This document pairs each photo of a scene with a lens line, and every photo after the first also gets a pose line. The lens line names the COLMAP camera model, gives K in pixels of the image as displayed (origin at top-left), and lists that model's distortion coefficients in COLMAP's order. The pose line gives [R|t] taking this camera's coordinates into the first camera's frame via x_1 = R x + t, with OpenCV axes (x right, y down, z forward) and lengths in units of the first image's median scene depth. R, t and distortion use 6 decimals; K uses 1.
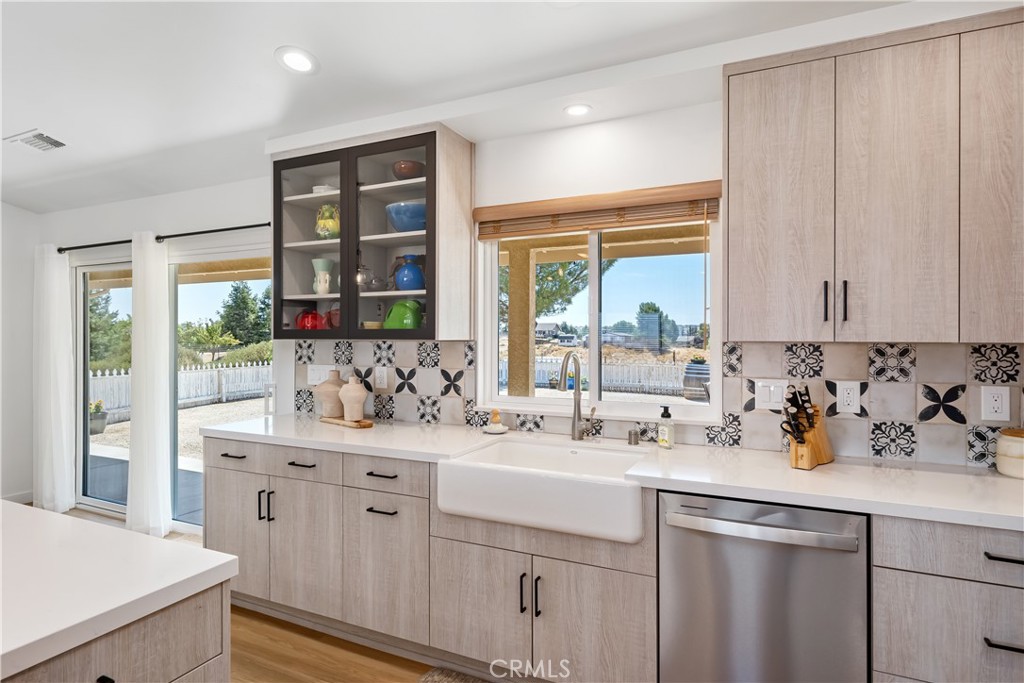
lens RADIAL K [[562.8, 0, 517.0], [0, 562.8, 337.4], [0, 0, 1]] dist [0.008927, -0.001373]
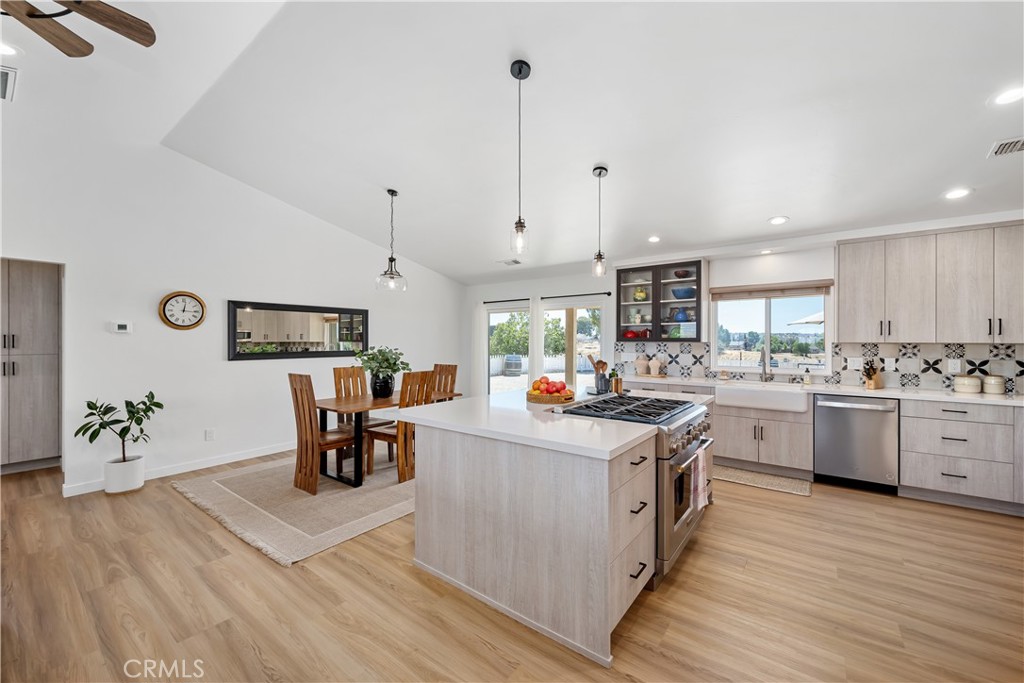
lens RADIAL K [[398.2, 0, 522.4], [0, 398.2, 343.1], [0, 0, 1]] dist [0.000445, 0.000103]
pose [[0.980381, 0.002221, -0.197100, -0.598901], [-0.001785, 0.999996, 0.002386, 0.006605], [0.197105, -0.001988, 0.980380, -0.953219]]
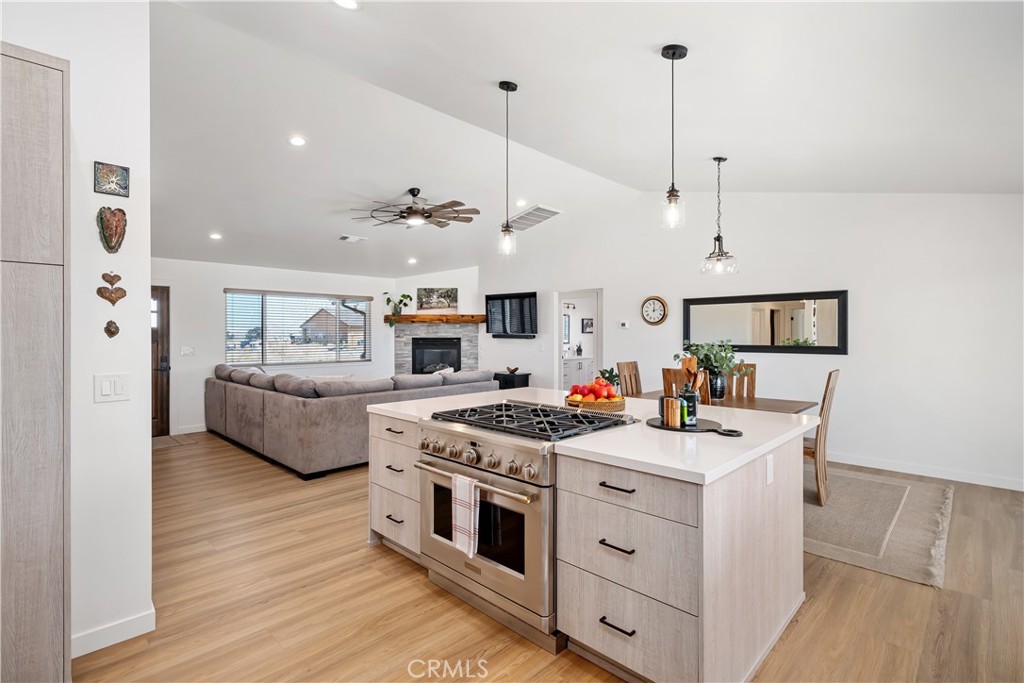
lens RADIAL K [[482.1, 0, 485.8], [0, 482.1, 336.4], [0, 0, 1]] dist [0.019160, -0.002255]
pose [[-0.342079, 0.007173, -0.939644, 0.456715], [0.000336, 0.999972, 0.007511, -0.002121], [0.939671, 0.002254, -0.342072, 0.408427]]
